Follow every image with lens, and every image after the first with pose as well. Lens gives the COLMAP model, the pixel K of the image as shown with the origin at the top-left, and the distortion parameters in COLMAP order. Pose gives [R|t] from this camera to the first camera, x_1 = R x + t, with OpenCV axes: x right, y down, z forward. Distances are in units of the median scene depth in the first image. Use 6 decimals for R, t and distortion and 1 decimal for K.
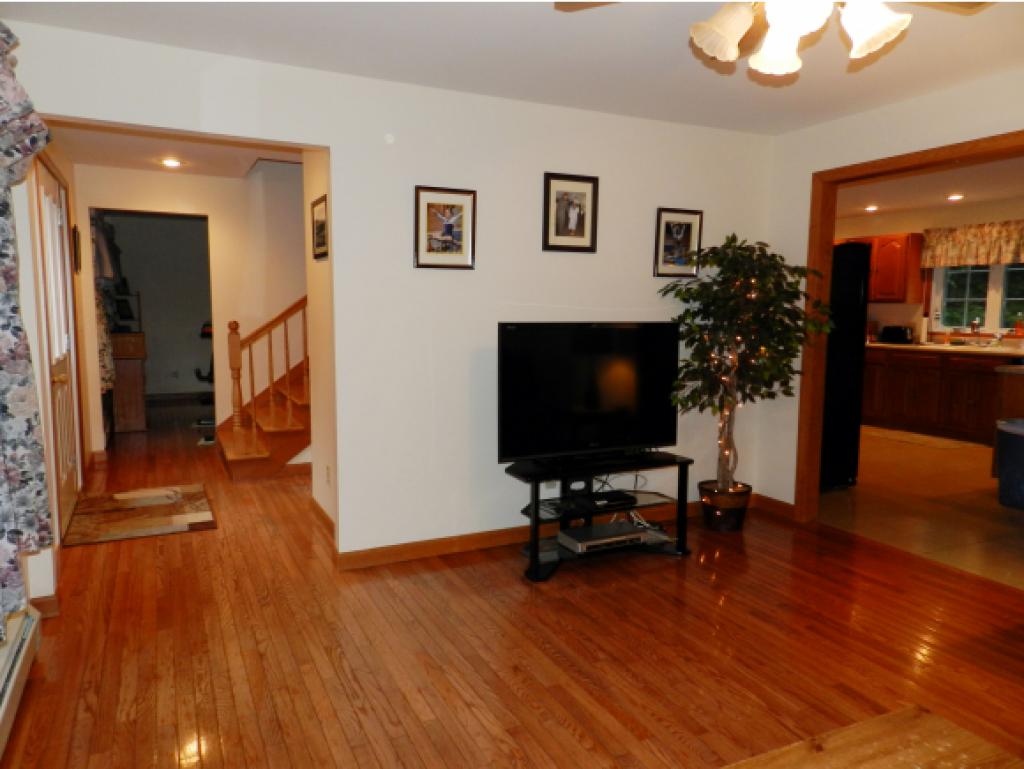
lens RADIAL K [[712.7, 0, 507.3], [0, 712.7, 382.7], [0, 0, 1]] dist [0.039911, -0.000113]
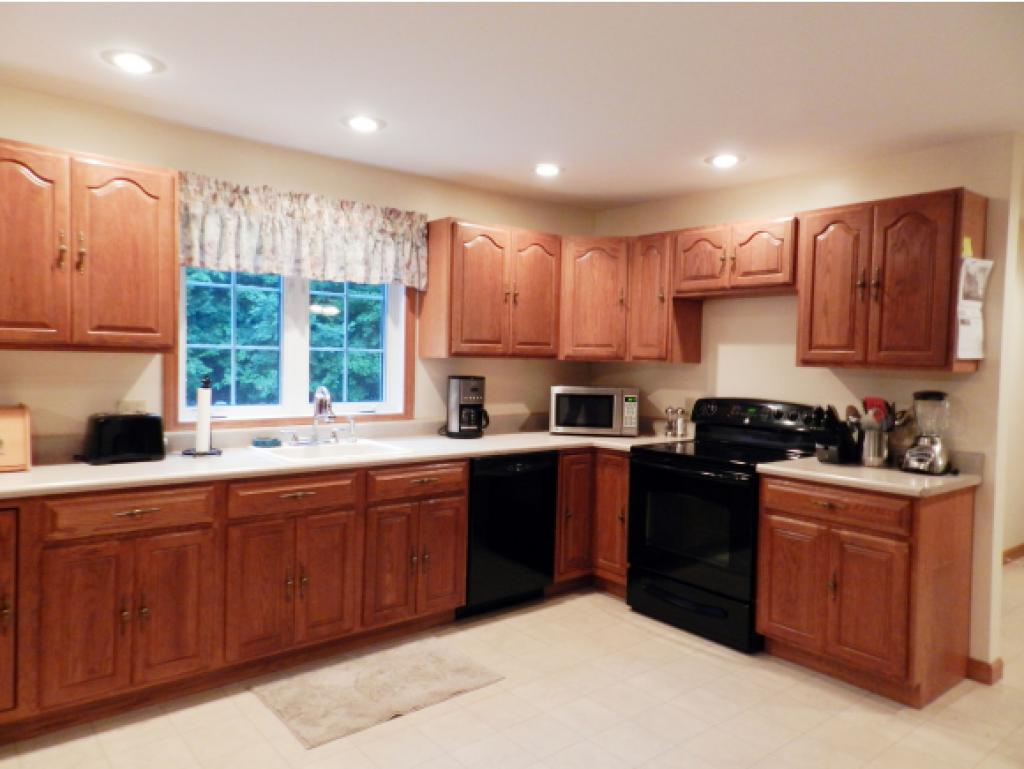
lens RADIAL K [[712.7, 0, 507.3], [0, 712.7, 382.7], [0, 0, 1]] dist [0.039911, -0.000113]
pose [[-0.229655, -0.051369, 0.971916, 0.153384], [0.082768, 0.993958, 0.072092, -0.116035], [-0.969746, 0.097000, -0.224015, 0.978351]]
